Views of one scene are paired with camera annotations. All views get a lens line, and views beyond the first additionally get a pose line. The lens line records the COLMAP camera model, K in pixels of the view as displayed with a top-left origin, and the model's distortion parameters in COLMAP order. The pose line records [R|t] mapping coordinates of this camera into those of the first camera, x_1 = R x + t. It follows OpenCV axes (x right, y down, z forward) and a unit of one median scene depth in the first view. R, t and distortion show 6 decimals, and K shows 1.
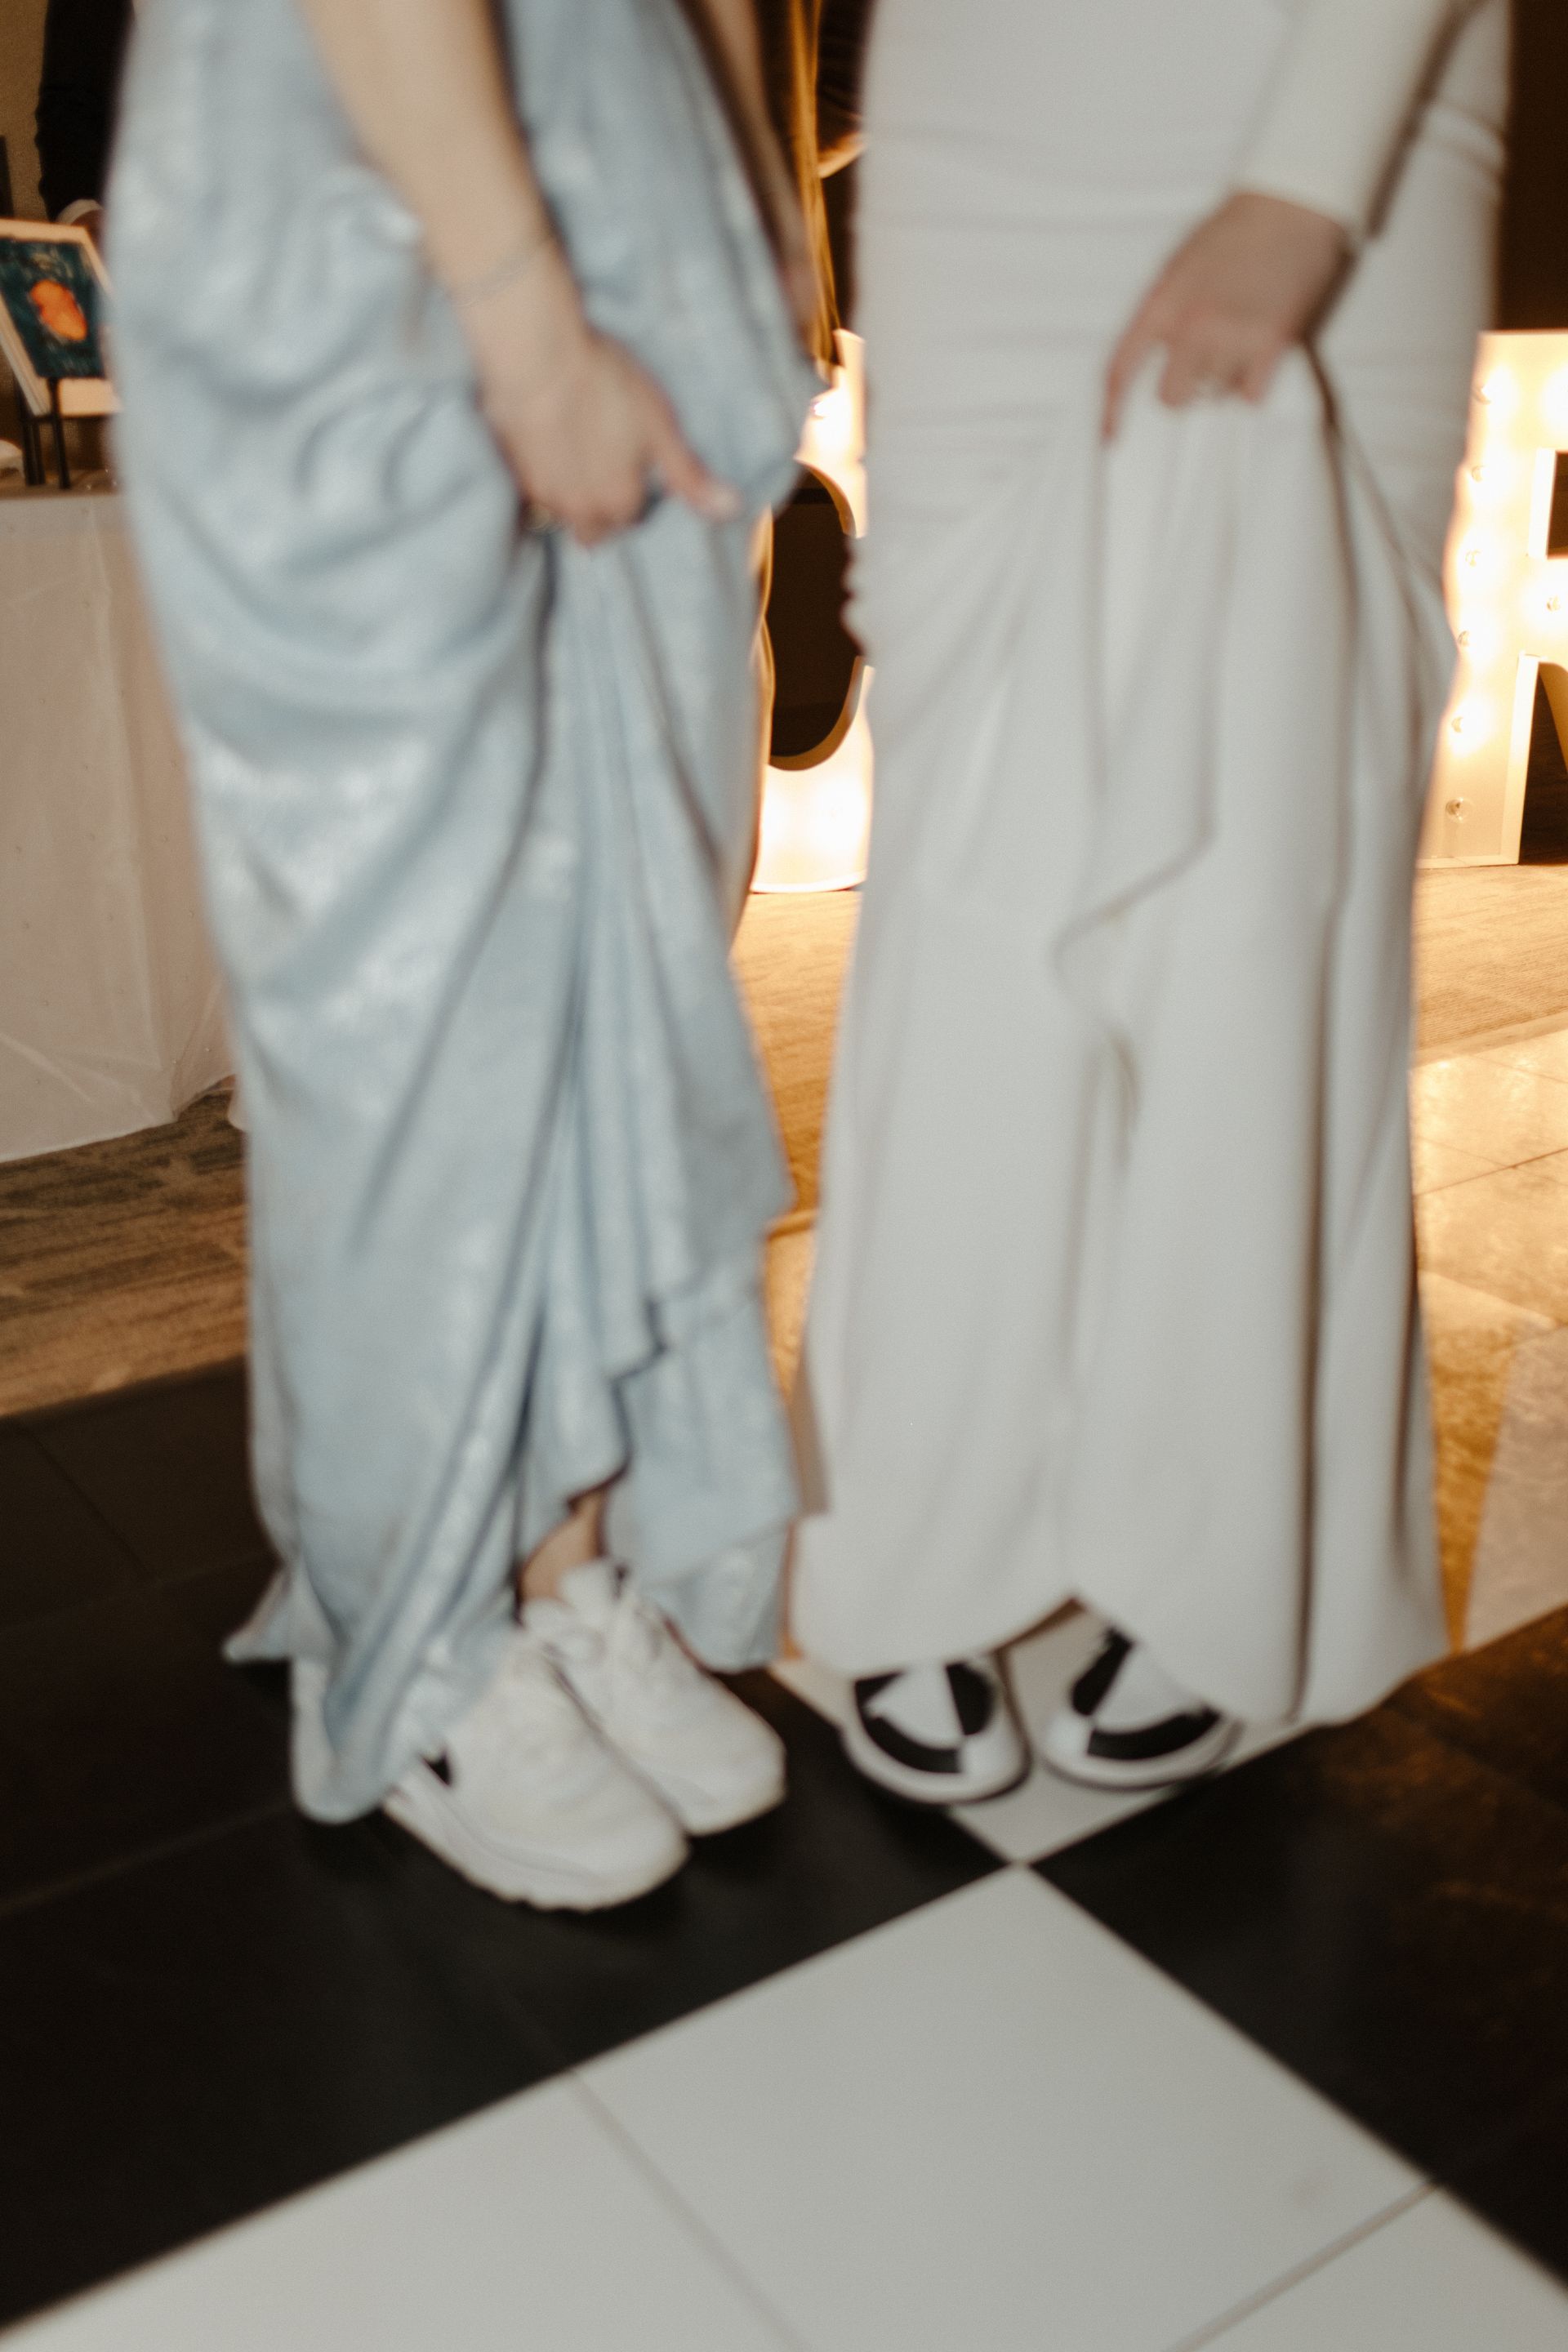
lens RADIAL K [[2210.7, 0, 776.7], [0, 2210.7, 1156.9], [0, 0, 1]] dist [0.012842, -0.008862]
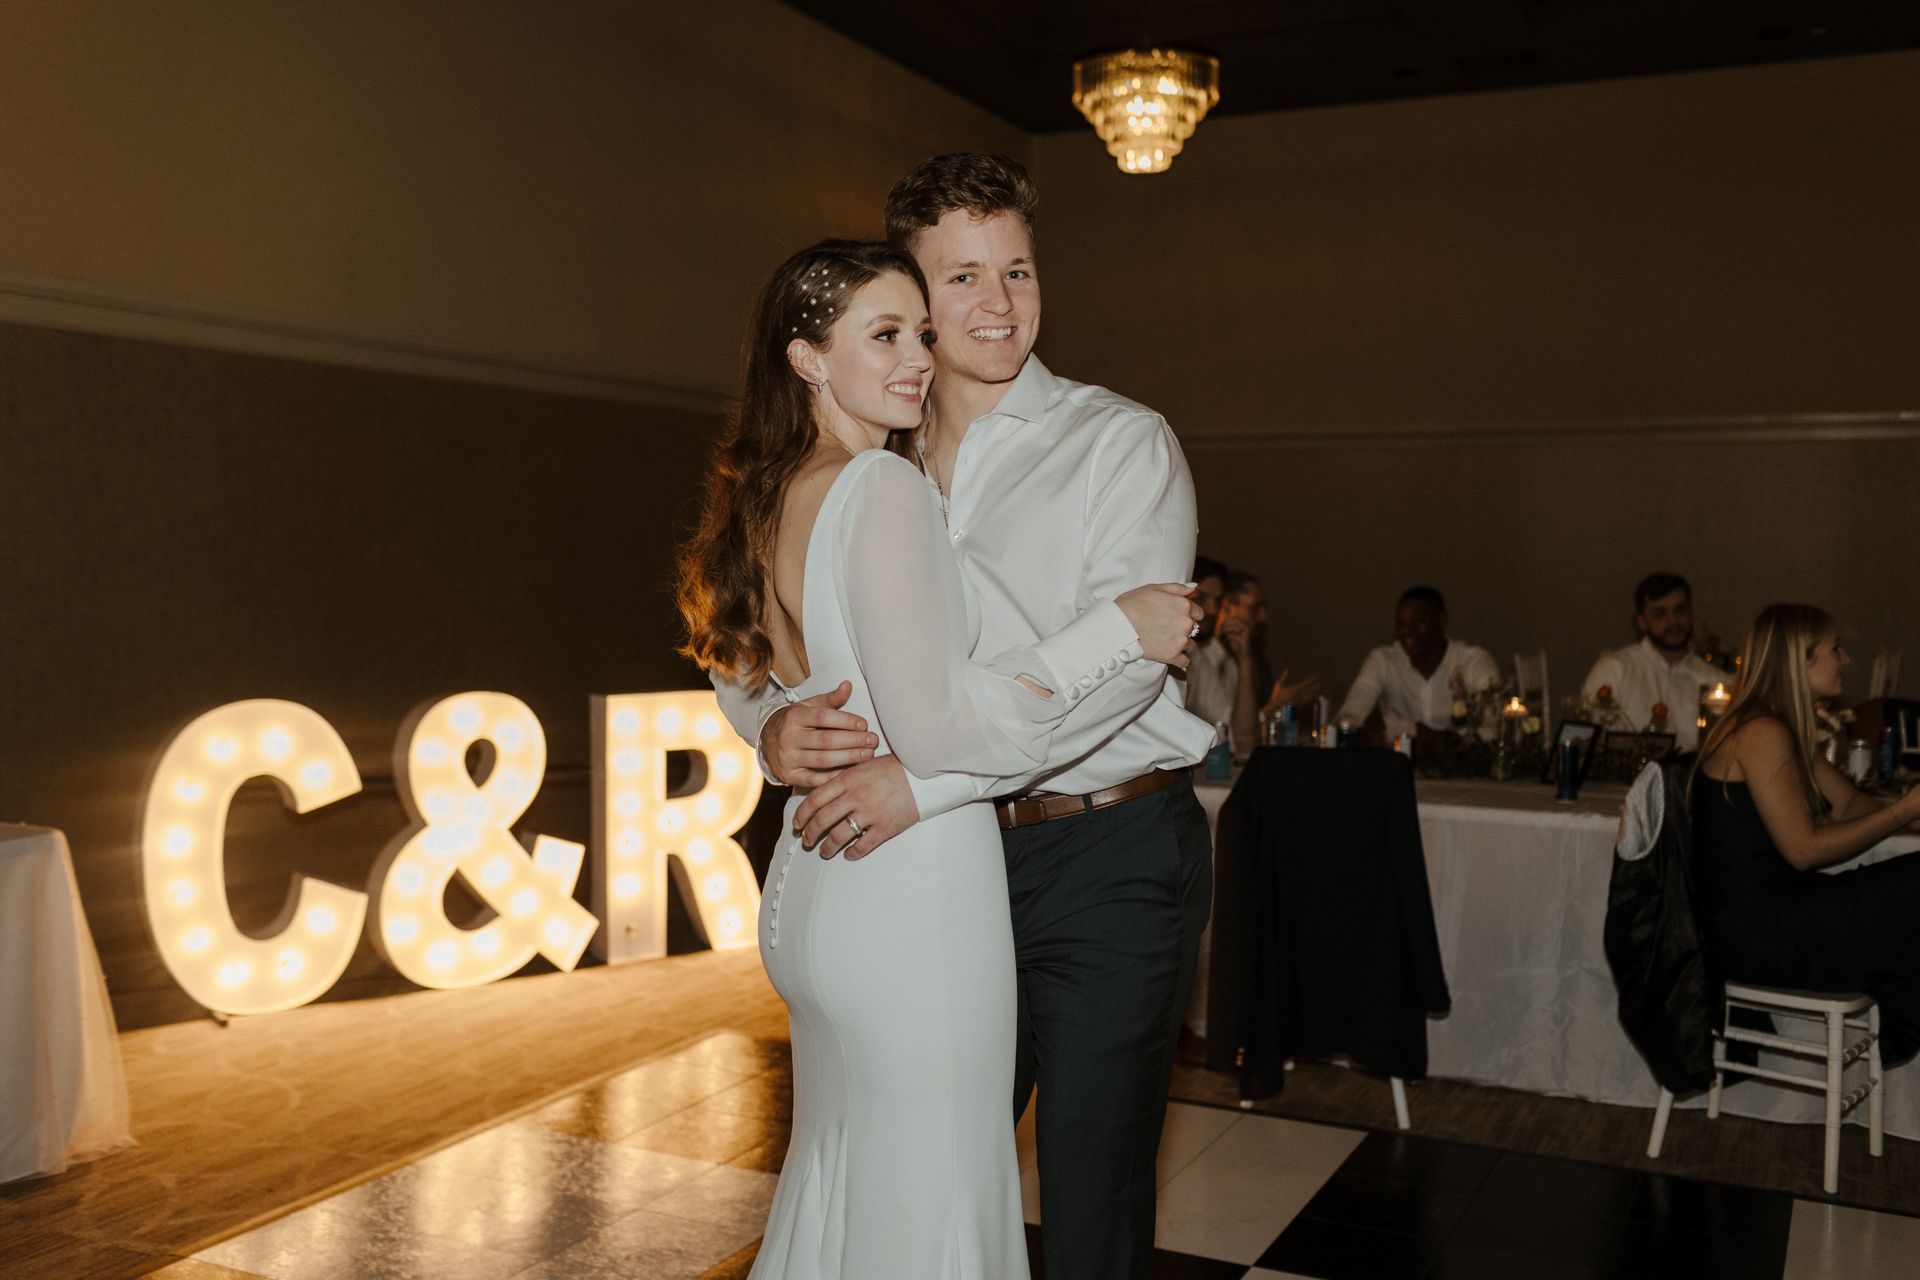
lens RADIAL K [[1804.6, 0, 965.8], [0, 1804.6, 643.9], [0, 0, 1]] dist [0.012842, -0.008862]
pose [[0.870999, -0.003178, 0.491275, -0.246890], [0.142351, 0.958714, -0.246178, 0.035128], [-0.470210, 0.284354, 0.835491, -0.608227]]
